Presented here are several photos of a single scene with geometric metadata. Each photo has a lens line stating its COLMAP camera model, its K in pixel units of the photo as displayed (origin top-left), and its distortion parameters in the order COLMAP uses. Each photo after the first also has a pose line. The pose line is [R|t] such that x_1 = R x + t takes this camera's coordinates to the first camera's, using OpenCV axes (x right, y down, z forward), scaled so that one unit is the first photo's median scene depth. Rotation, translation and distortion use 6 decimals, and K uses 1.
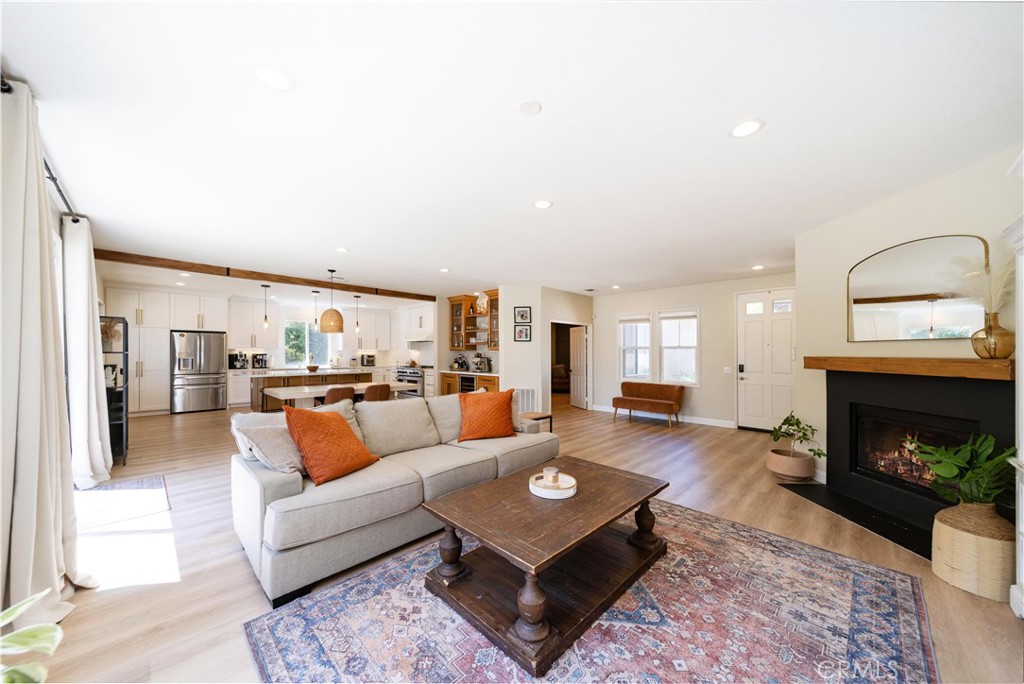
lens RADIAL K [[360.9, 0, 519.9], [0, 360.9, 351.9], [0, 0, 1]] dist [-0.000560, 0.000036]
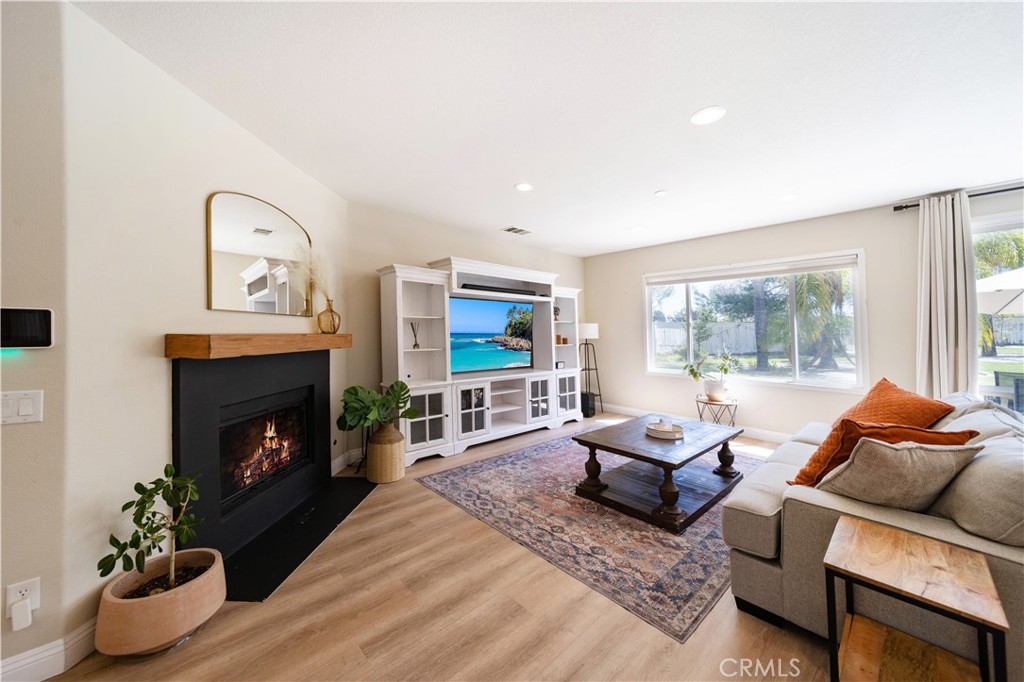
lens RADIAL K [[360.9, 0, 509.8], [0, 360.9, 335.3], [0, 0, 1]] dist [-0.000560, 0.000036]
pose [[-0.996953, -0.013524, 0.076828, 0.447639], [-0.013069, 0.999894, 0.006416, 0.005729], [-0.076906, 0.005393, -0.997024, 1.844649]]
